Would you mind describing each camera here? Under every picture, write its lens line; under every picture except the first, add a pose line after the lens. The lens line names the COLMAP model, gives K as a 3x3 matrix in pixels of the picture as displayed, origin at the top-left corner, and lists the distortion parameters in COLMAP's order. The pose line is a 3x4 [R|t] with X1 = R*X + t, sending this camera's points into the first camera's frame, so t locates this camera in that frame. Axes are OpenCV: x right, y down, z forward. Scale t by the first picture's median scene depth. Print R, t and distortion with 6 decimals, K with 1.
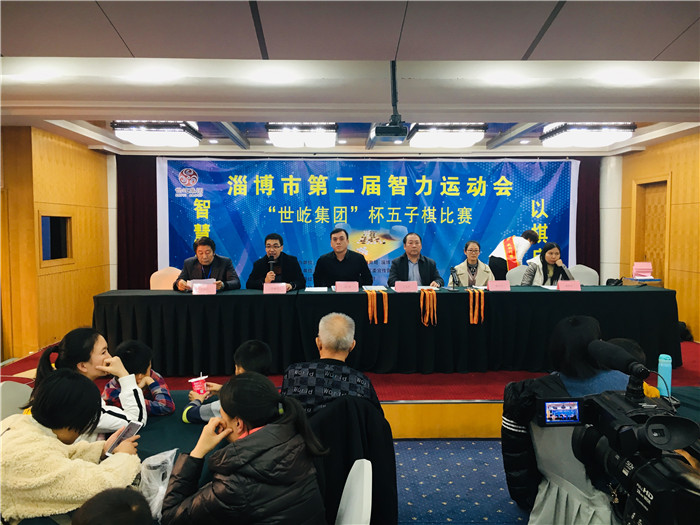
lens RADIAL K [[601.8, 0, 350.7], [0, 601.8, 259.8], [0, 0, 1]] dist [0.081696, -0.118065]
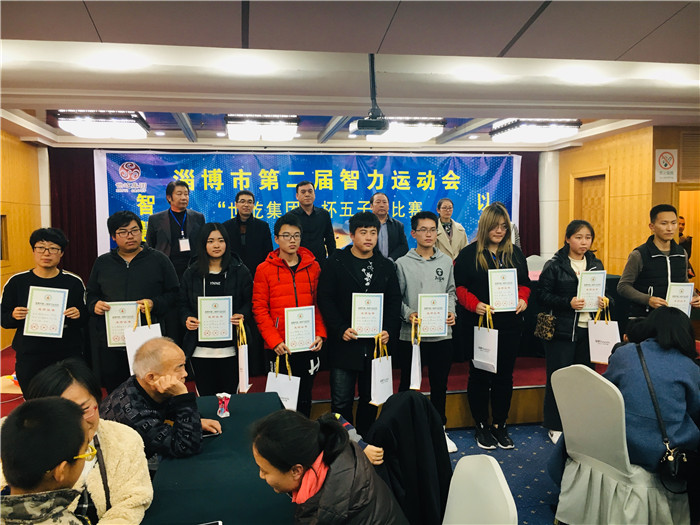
lens RADIAL K [[601.8, 0, 352.4], [0, 601.8, 261.6], [0, 0, 1]] dist [0.081696, -0.118065]
pose [[0.988310, -0.023463, 0.150644, -0.071566], [0.021670, 0.999674, 0.013538, -0.001516], [-0.150912, -0.010115, 0.988495, 0.012950]]
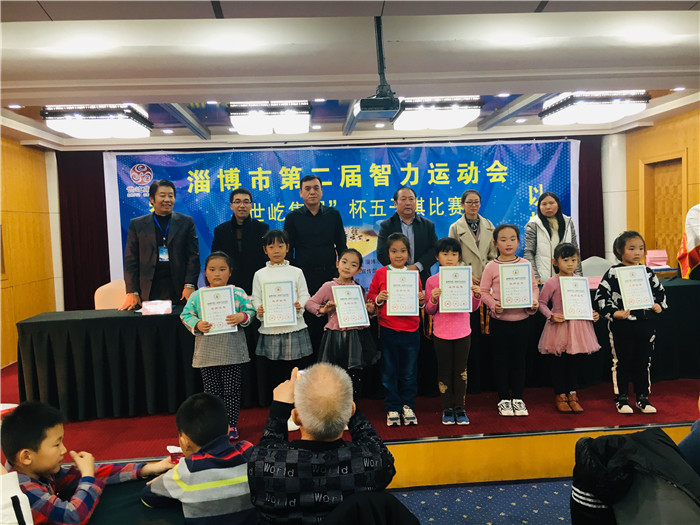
lens RADIAL K [[601.8, 0, 350.8], [0, 601.8, 260.7], [0, 0, 1]] dist [0.081696, -0.118065]
pose [[0.998254, -0.042109, 0.041422, -0.008044], [0.041783, 0.999089, 0.008699, -0.006416], [-0.041750, -0.006953, 0.999104, 0.110463]]
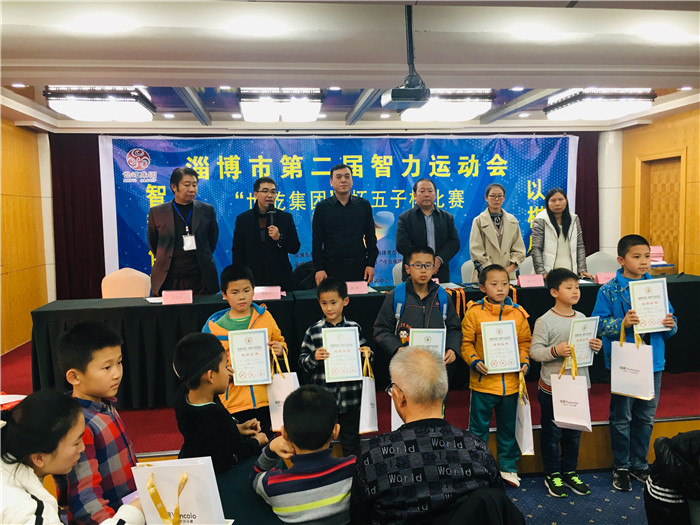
lens RADIAL K [[601.8, 0, 351.6], [0, 601.8, 261.7], [0, 0, 1]] dist [0.081696, -0.118065]
pose [[0.995073, -0.027567, 0.095237, -0.055337], [0.024910, 0.999270, 0.028974, -0.009567], [-0.095966, -0.026459, 0.995033, 0.118747]]
